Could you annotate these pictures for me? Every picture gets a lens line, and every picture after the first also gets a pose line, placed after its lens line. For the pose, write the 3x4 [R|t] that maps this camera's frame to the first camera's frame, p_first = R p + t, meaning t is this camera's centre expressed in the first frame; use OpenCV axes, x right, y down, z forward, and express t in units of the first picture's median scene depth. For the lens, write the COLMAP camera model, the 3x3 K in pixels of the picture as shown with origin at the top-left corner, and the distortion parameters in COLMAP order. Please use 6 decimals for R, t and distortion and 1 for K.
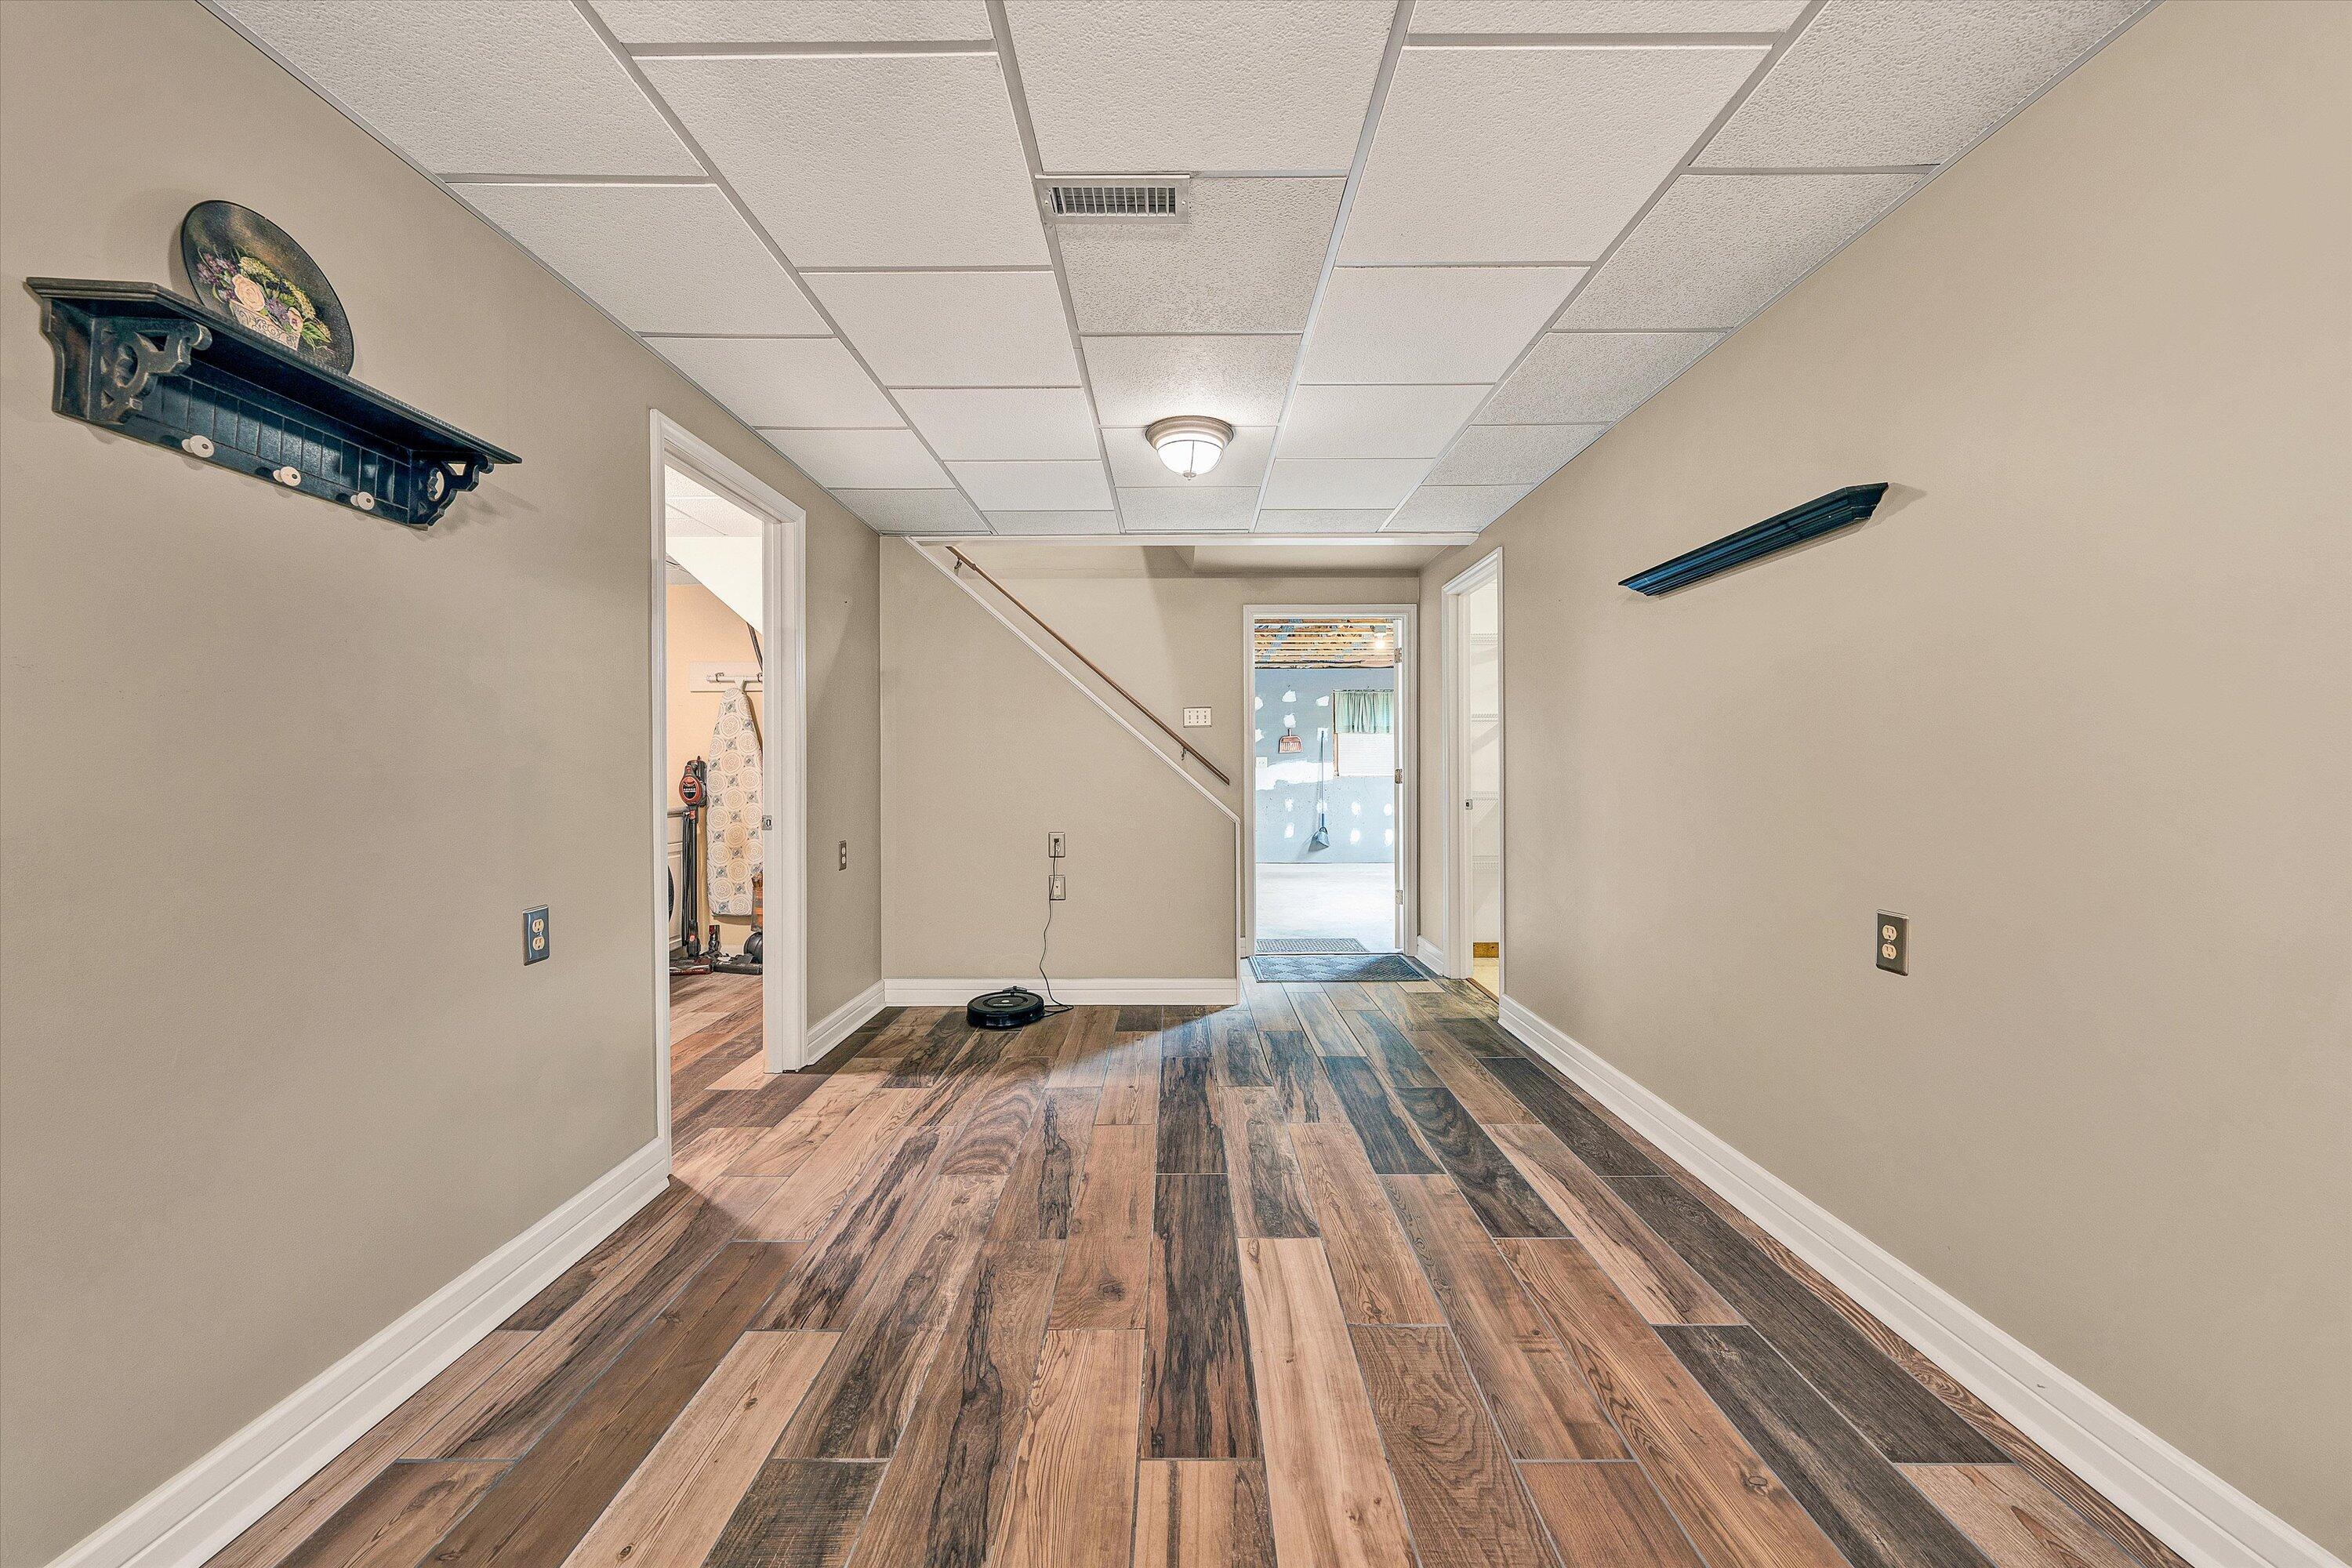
lens RADIAL K [[878.0, 0, 1177.2], [0, 878.0, 772.4], [0, 0, 1]] dist [-0.003849, -0.000512]
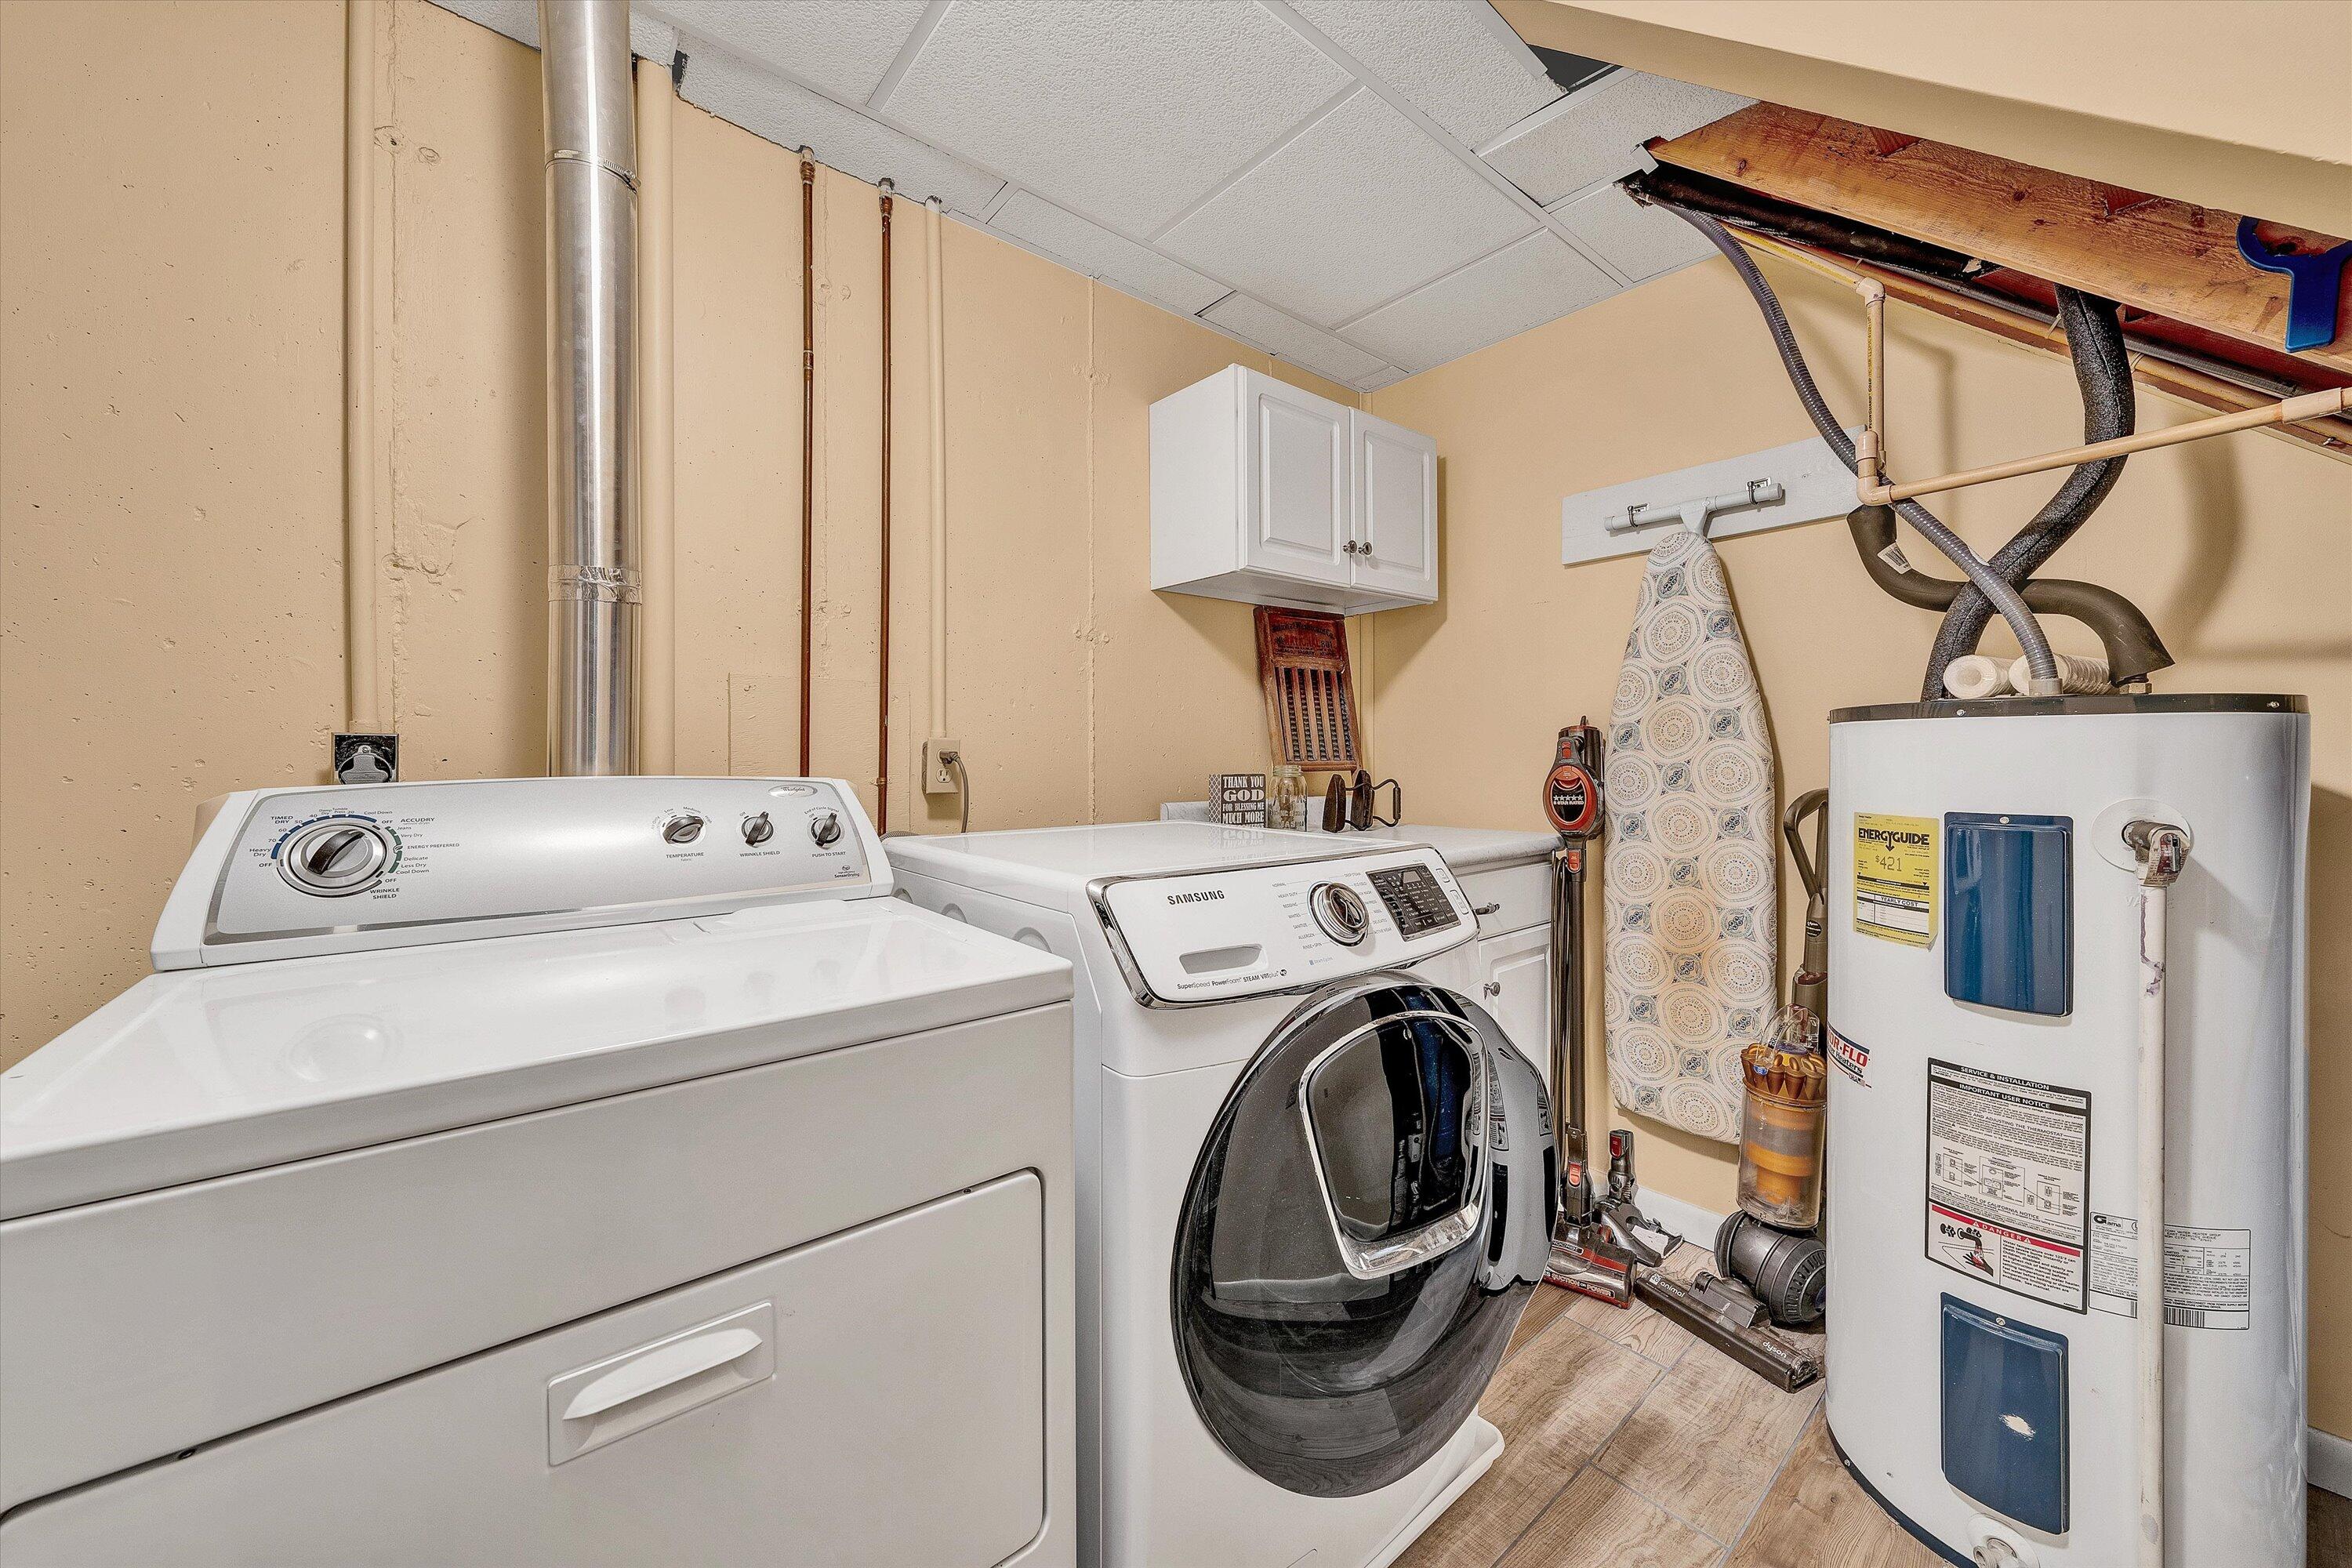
lens RADIAL K [[878.0, 0, 1170.1], [0, 878.0, 765.1], [0, 0, 1]] dist [-0.003849, -0.000512]
pose [[0.642684, 0.005078, -0.766114, -0.751281], [-0.001239, 0.999984, 0.005588, 0.005446], [0.766130, -0.002642, 0.642680, 1.237670]]
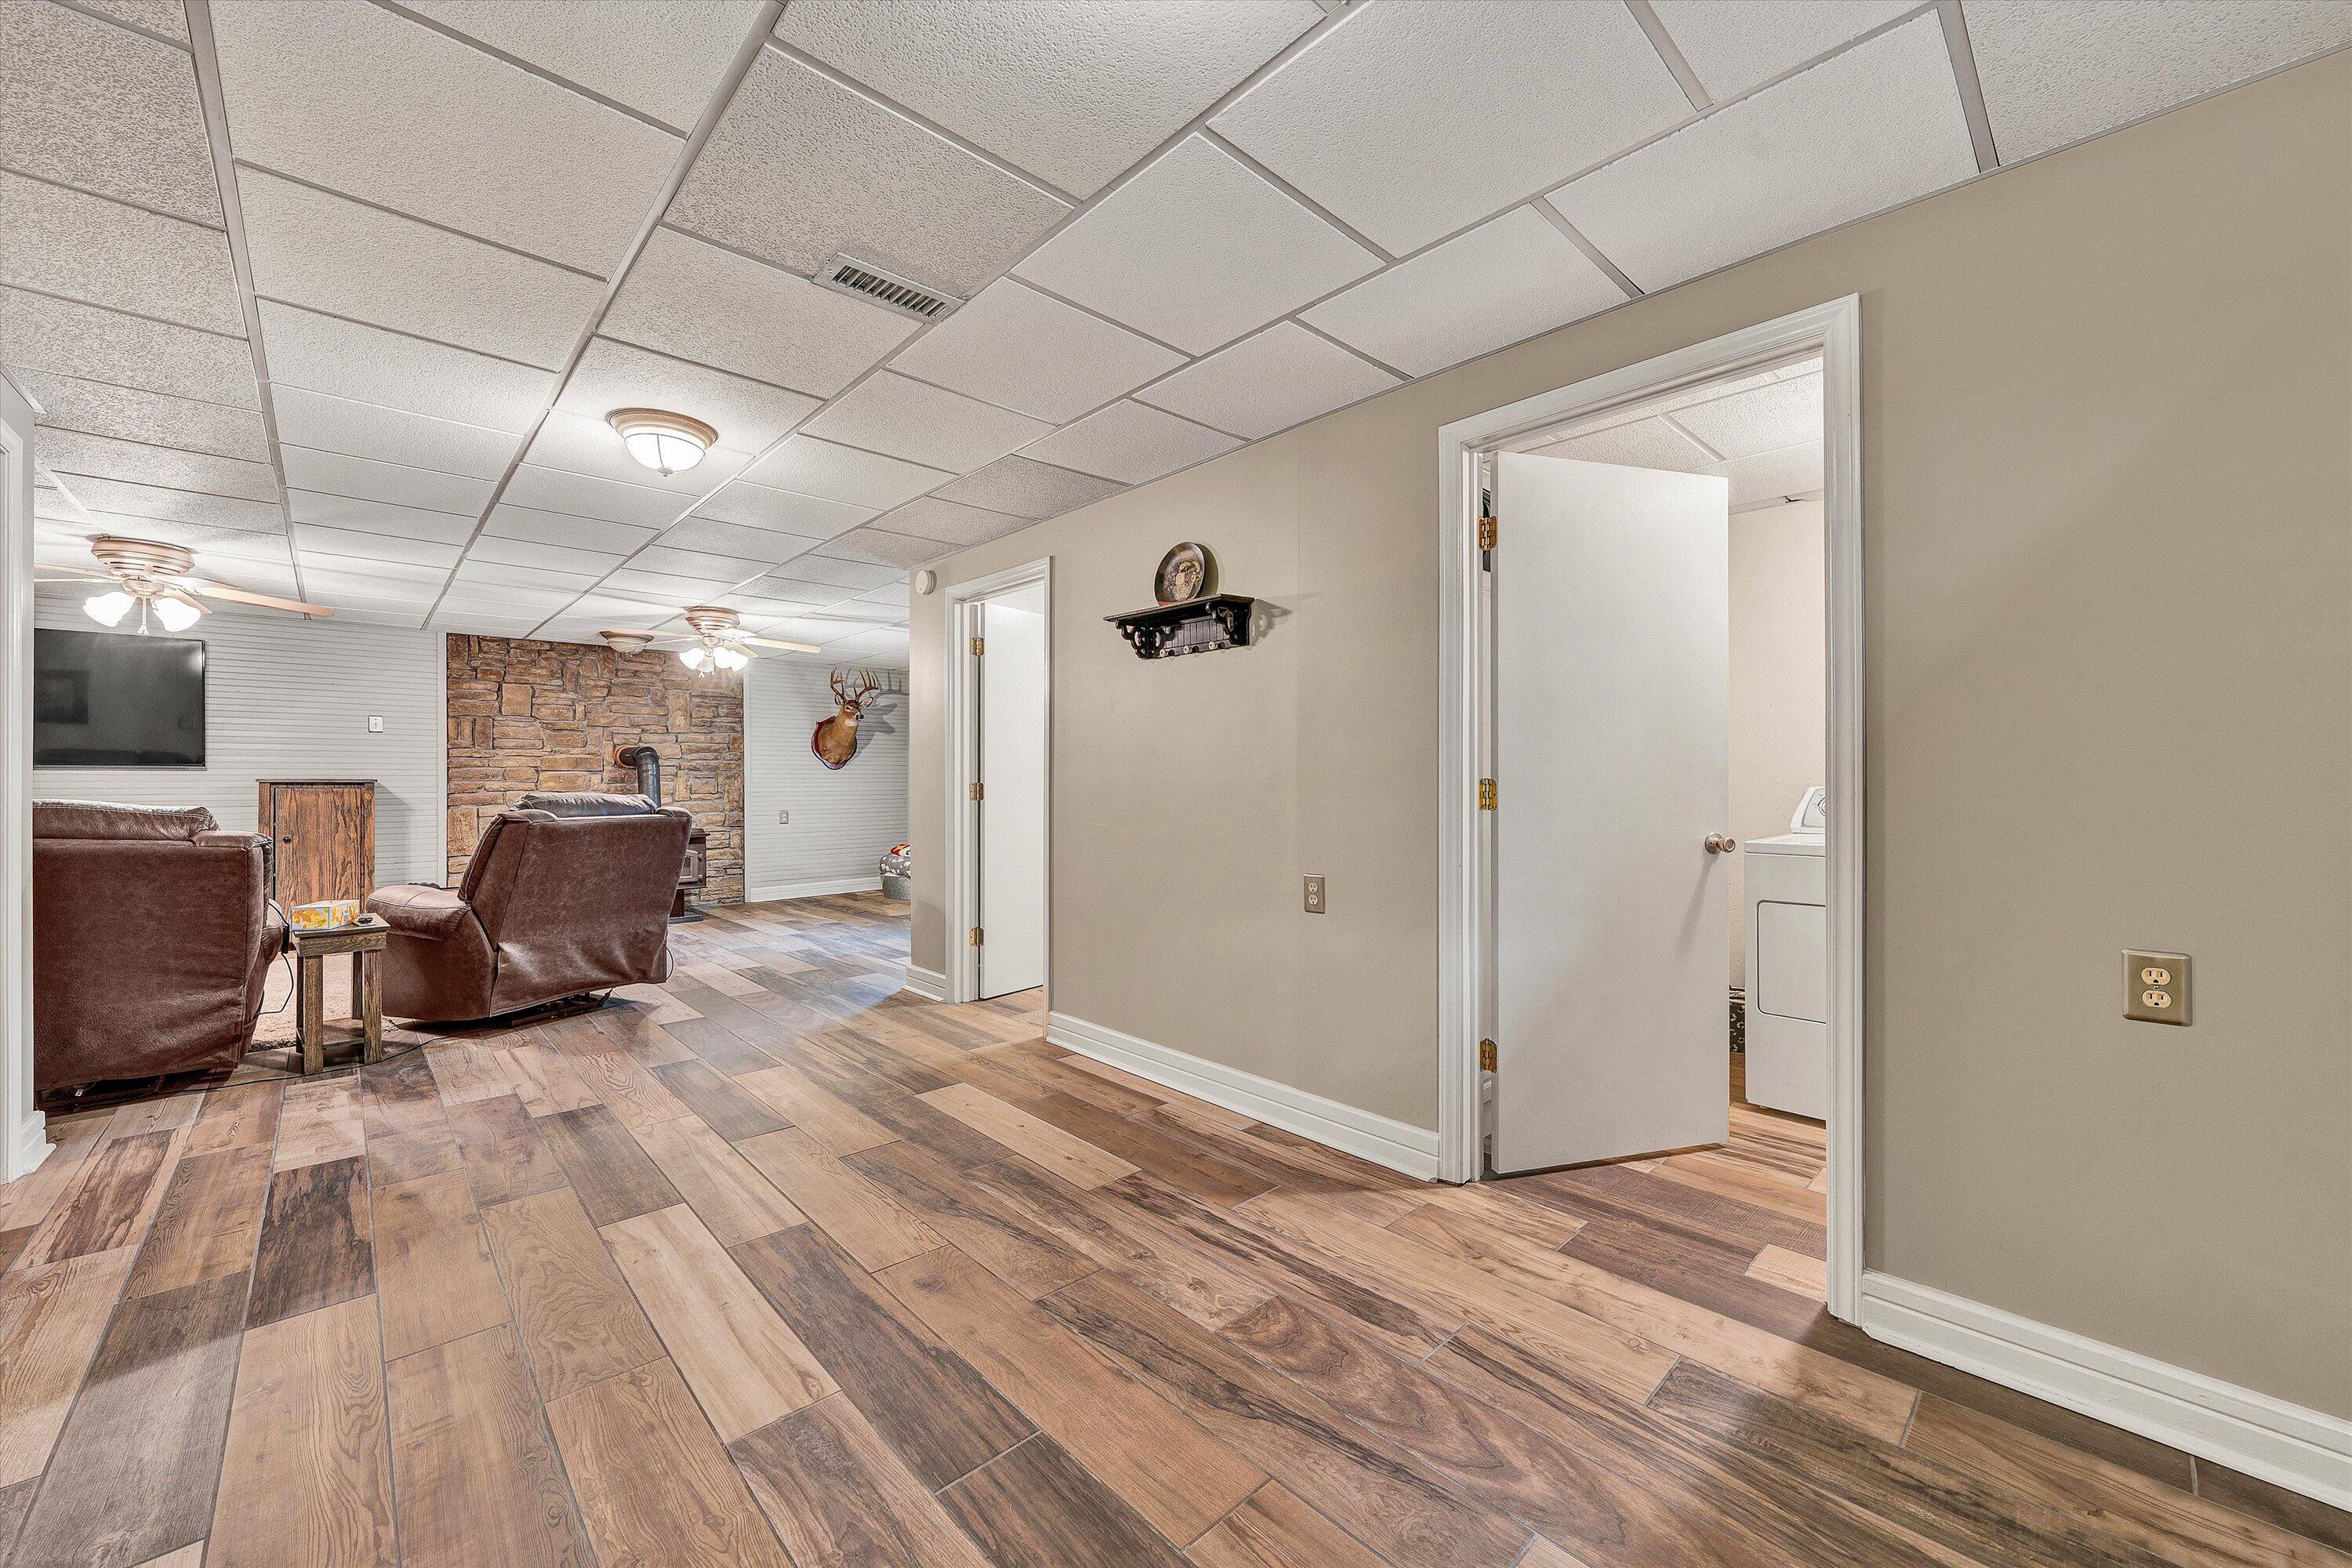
lens RADIAL K [[878.0, 0, 1188.0], [0, 878.0, 777.2], [0, 0, 1]] dist [-0.003849, -0.000512]
pose [[-0.714266, 0.002010, -0.699871, 0.318610], [0.001912, 0.999998, 0.000921, -0.003145], [0.699872, -0.000681, -0.714268, 1.447068]]
